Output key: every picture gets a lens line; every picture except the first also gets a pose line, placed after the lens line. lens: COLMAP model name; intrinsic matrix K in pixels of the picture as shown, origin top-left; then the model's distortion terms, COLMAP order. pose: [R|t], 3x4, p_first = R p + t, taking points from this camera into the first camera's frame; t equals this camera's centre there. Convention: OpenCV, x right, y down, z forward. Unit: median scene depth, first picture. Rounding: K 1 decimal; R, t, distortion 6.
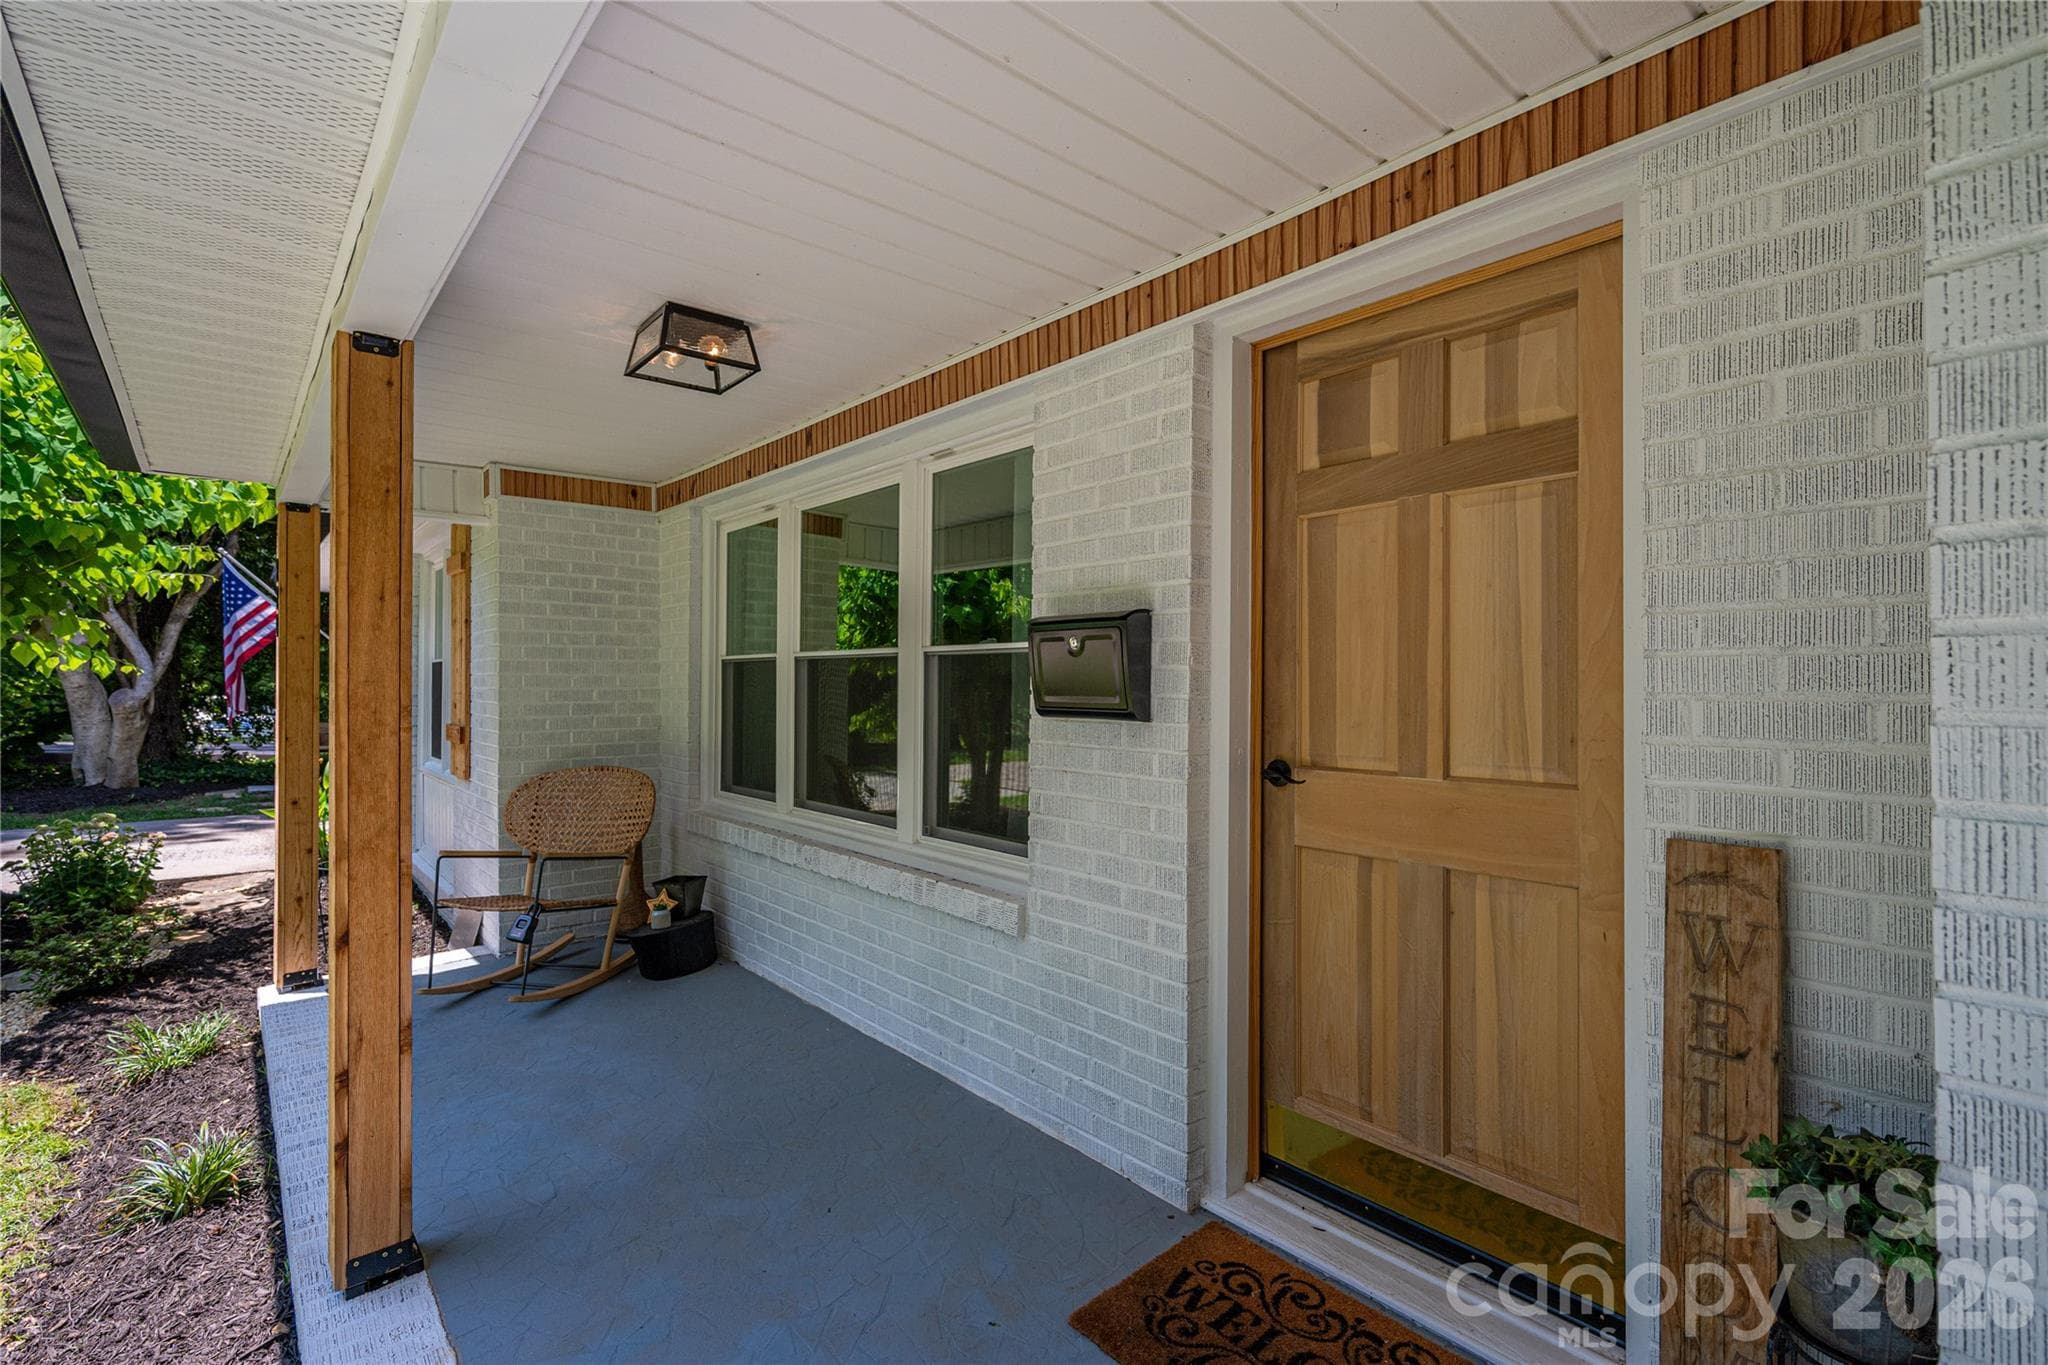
lens RADIAL K [[945.1, 0, 1024.0], [0, 945.1, 682.5], [0, 0, 1]] dist [0.001699, 0.000040]
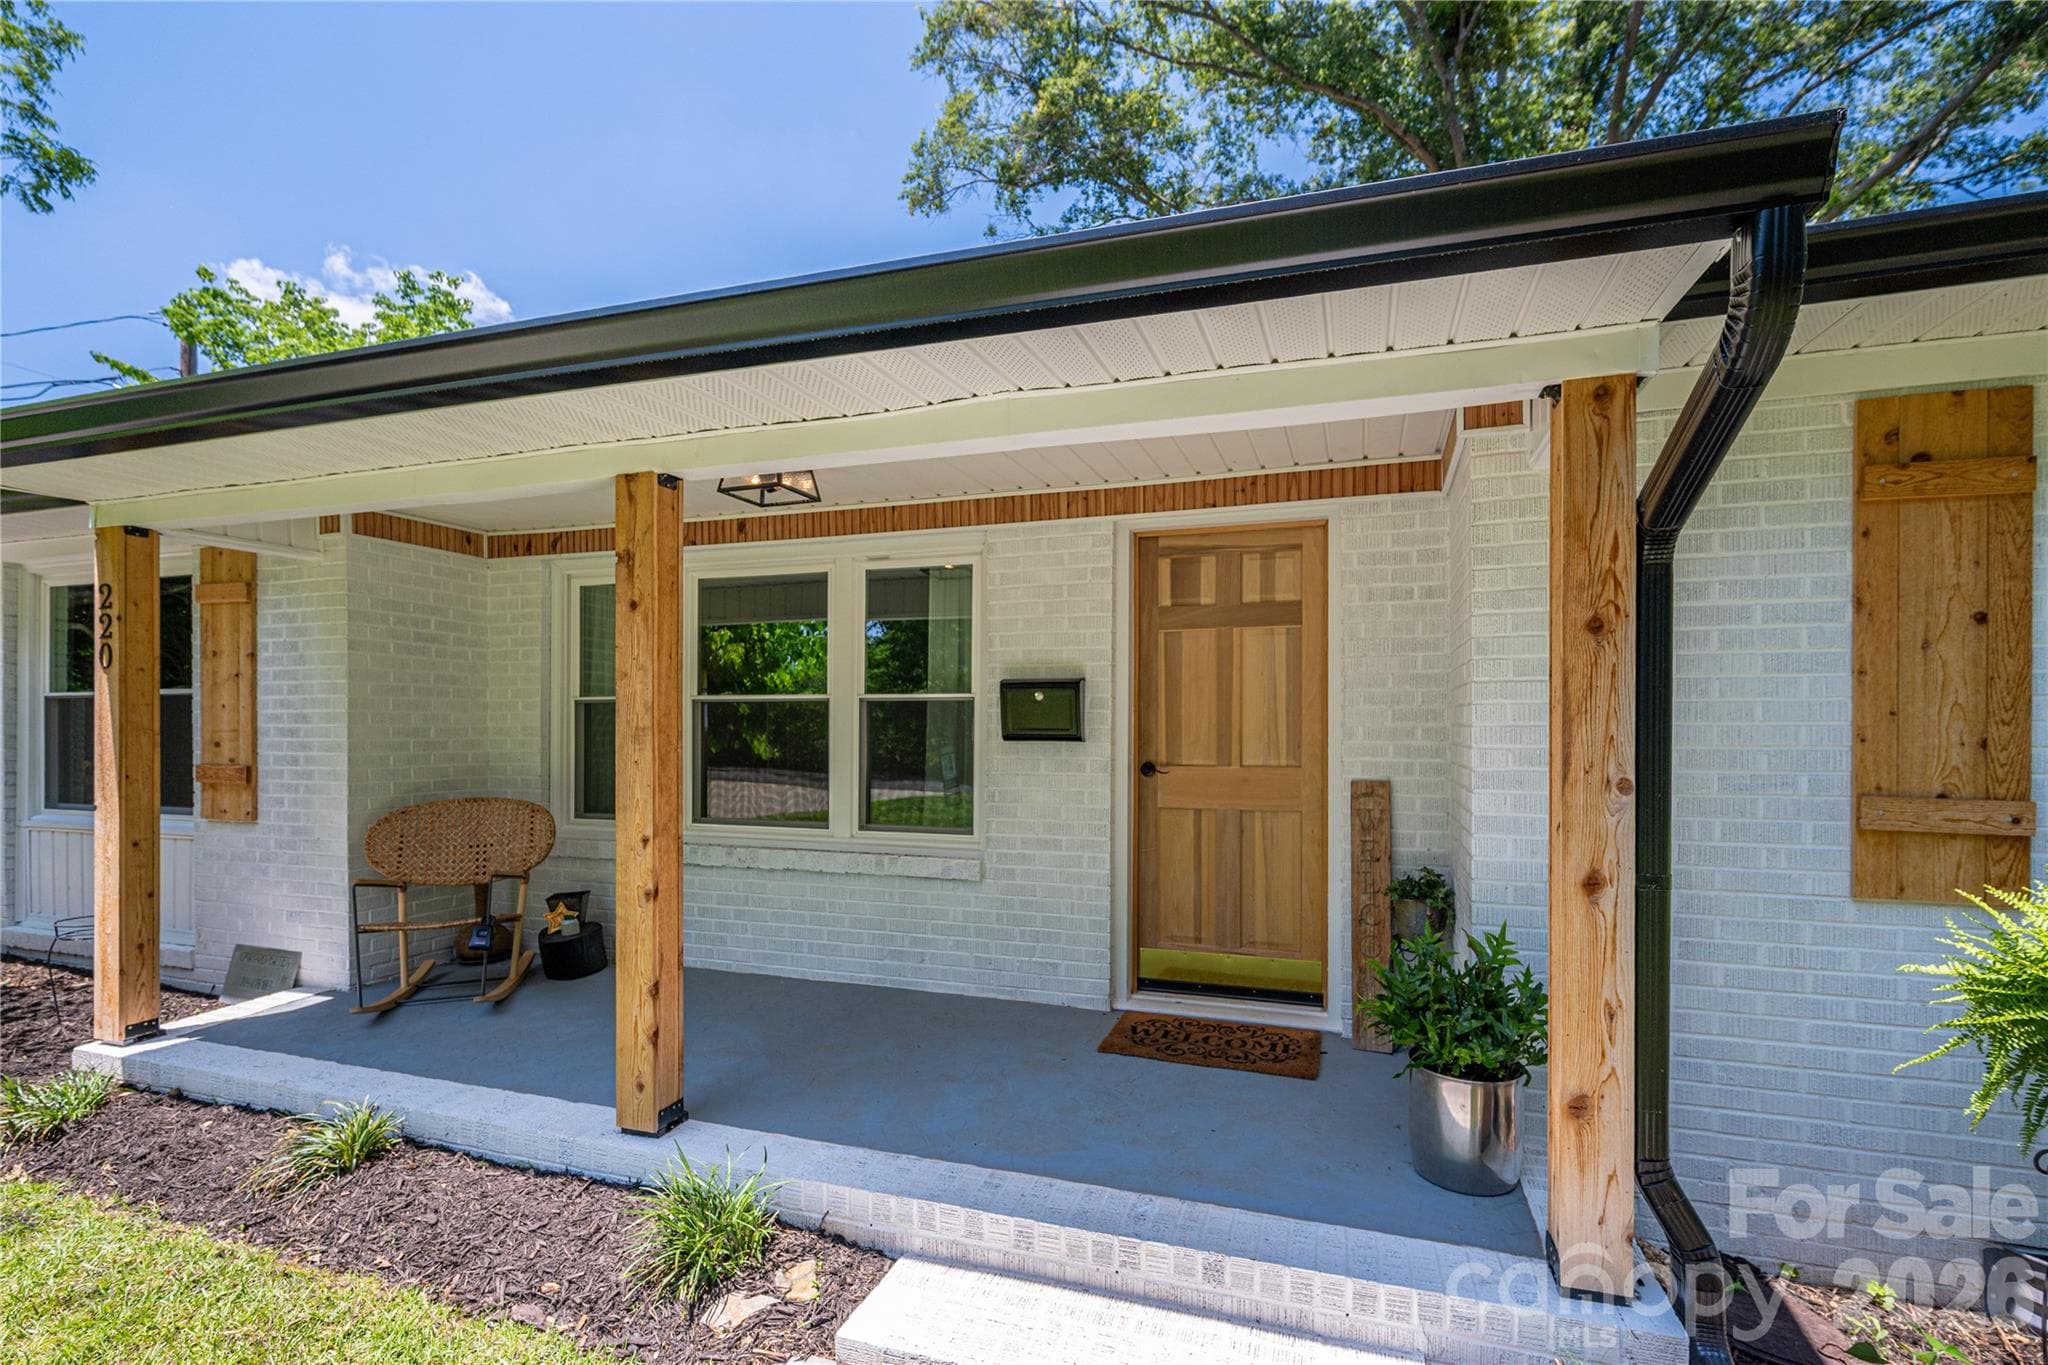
lens RADIAL K [[994.7, 0, 1022.1], [0, 994.7, 742.7], [0, 0, 1]] dist [0.001405, 0.000141]
pose [[0.864314, -0.003975, 0.502937, -0.897236], [-0.002170, 0.999930, 0.011632, 0.021611], [-0.502948, -0.011145, 0.864245, -0.539049]]
